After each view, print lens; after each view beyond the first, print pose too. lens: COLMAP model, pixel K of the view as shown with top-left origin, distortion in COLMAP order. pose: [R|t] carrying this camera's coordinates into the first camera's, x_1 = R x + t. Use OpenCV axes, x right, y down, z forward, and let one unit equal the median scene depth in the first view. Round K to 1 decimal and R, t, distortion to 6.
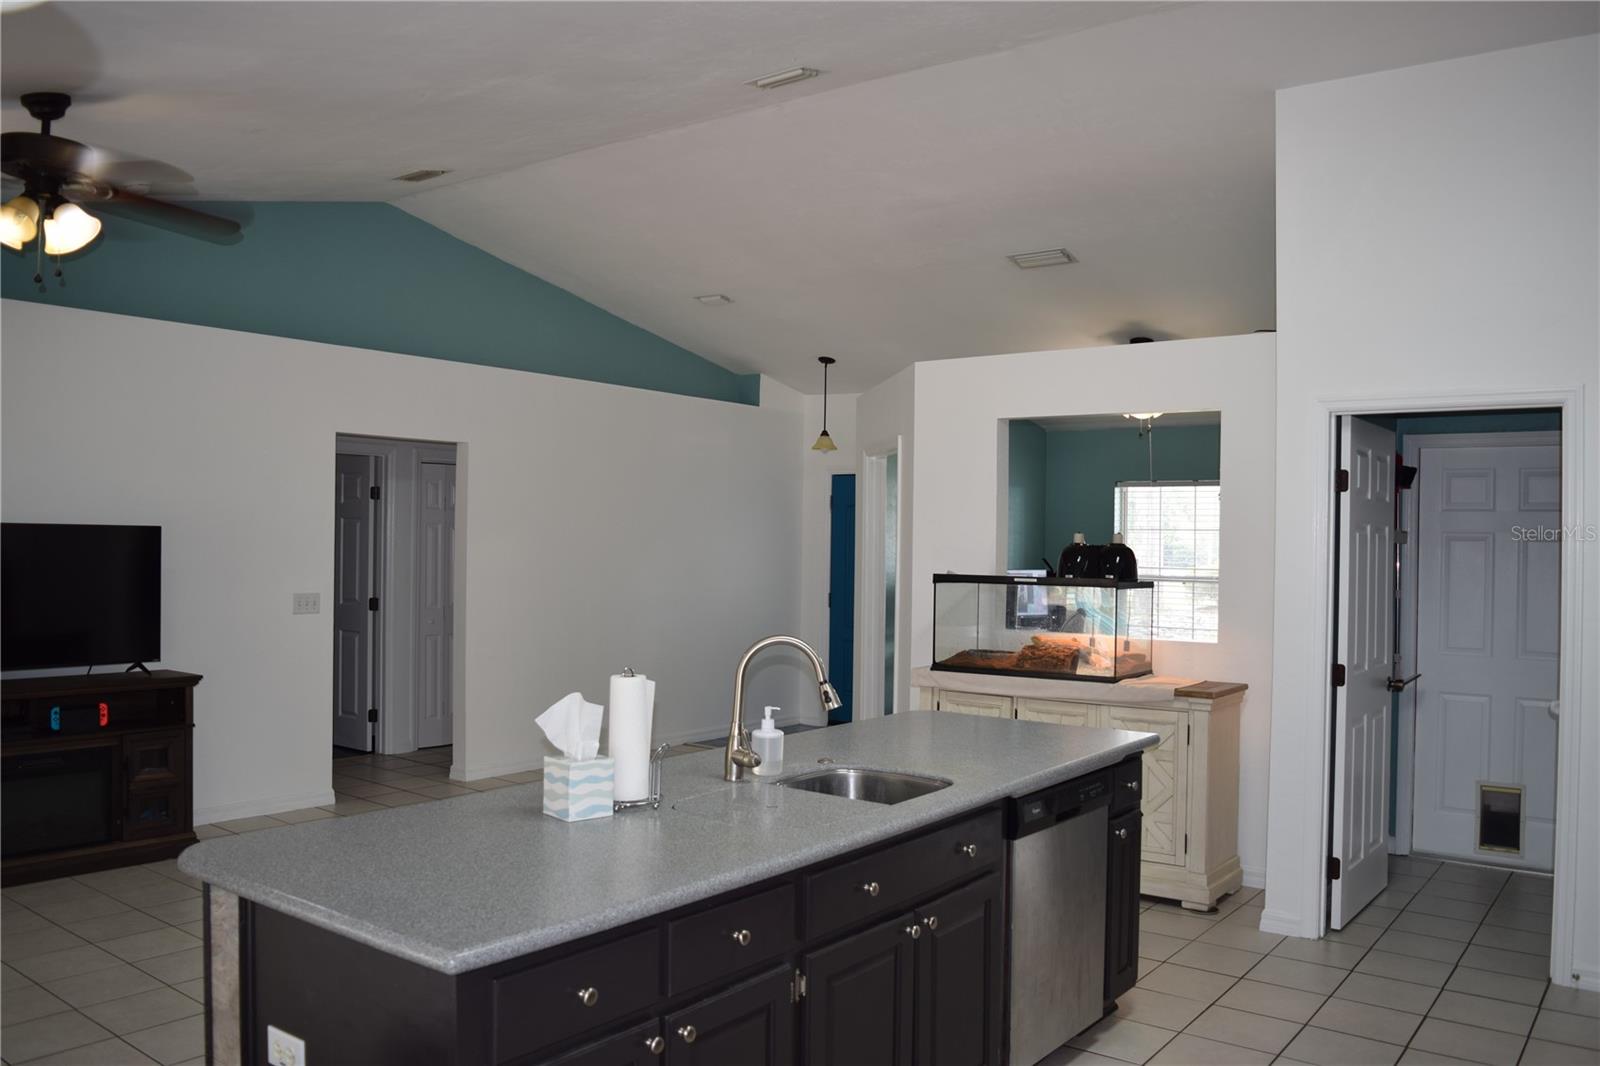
lens RADIAL K [[1259.0, 0, 800.0], [0, 1259.0, 533.0], [0, 0, 1]] dist [-0.073290, 0.000884]
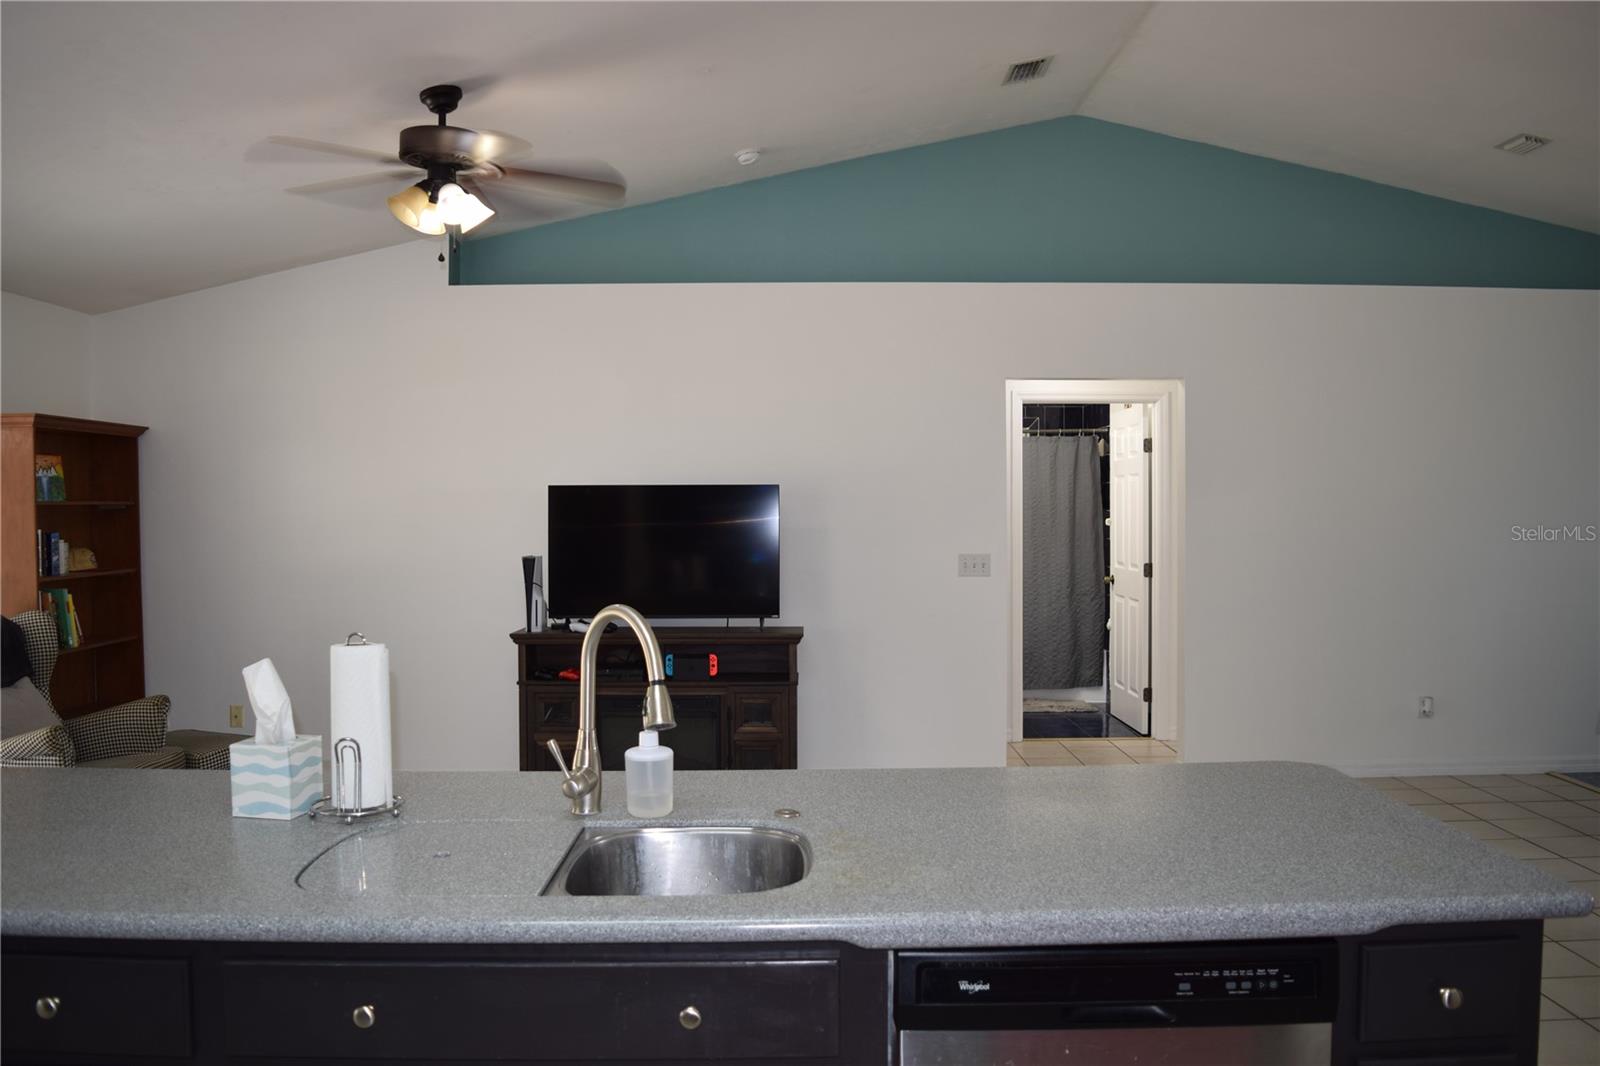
lens RADIAL K [[1281.9, 0, 800.8], [0, 1281.9, 511.5], [0, 0, 1]] dist [-0.076986, -0.001269]
pose [[0.619510, -0.011423, -0.784906, 0.322586], [0.017827, 0.999841, -0.000481, 0.017560], [0.784787, -0.013695, 0.619615, 0.362887]]
